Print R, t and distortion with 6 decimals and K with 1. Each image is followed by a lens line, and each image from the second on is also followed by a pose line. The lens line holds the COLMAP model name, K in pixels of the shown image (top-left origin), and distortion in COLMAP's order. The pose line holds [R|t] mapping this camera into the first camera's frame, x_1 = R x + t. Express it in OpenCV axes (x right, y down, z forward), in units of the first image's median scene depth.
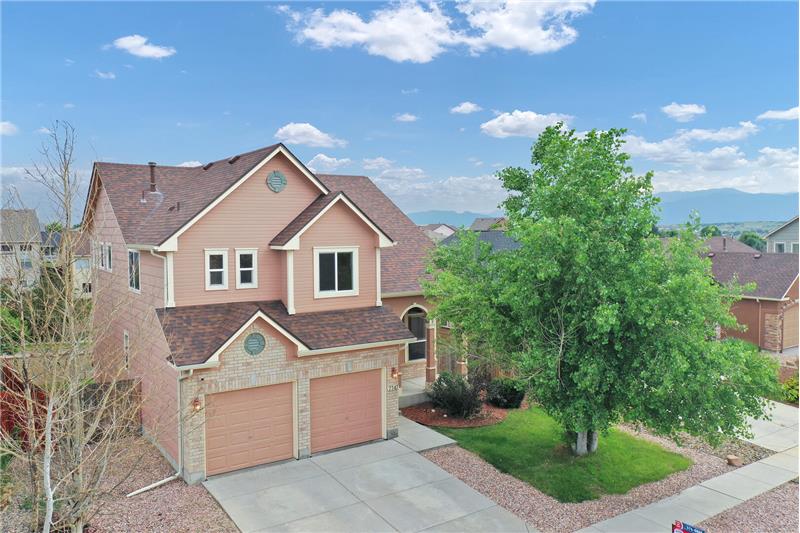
lens RADIAL K [[616.8, 0, 397.7], [0, 616.8, 268.6], [0, 0, 1]] dist [-0.000885, 0.000892]
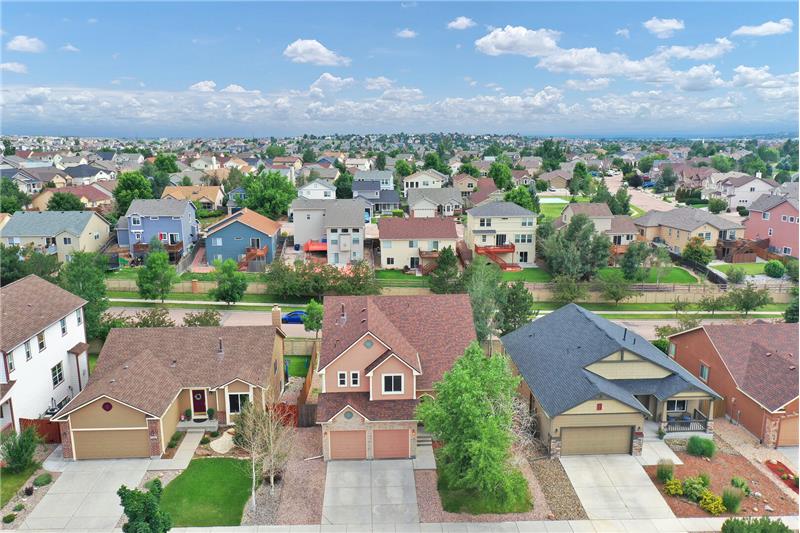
lens RADIAL K [[616.8, 0, 399.2], [0, 616.8, 266.2], [0, 0, 1]] dist [-0.000885, 0.000892]
pose [[0.862076, 0.119352, -0.492525, 1.042522], [-0.039726, 0.984796, 0.169110, -0.851582], [0.505220, -0.126220, 0.853710, -0.918131]]
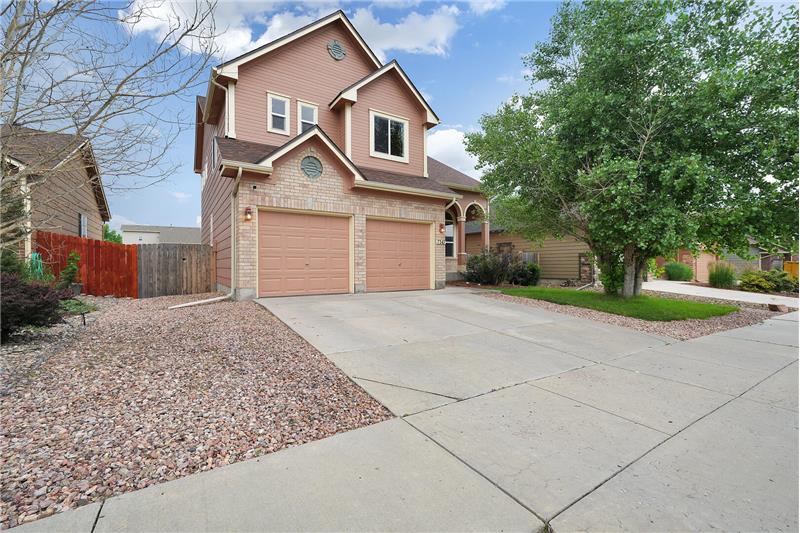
lens RADIAL K [[337.6, 0, 399.0], [0, 337.6, 268.5], [0, 0, 1]] dist [-0.000375, -0.000179]
pose [[0.999826, 0.001878, -0.018561, -0.074925], [-0.002849, 0.998622, -0.052404, 0.288369], [0.018437, 0.052448, 0.998453, 0.430793]]
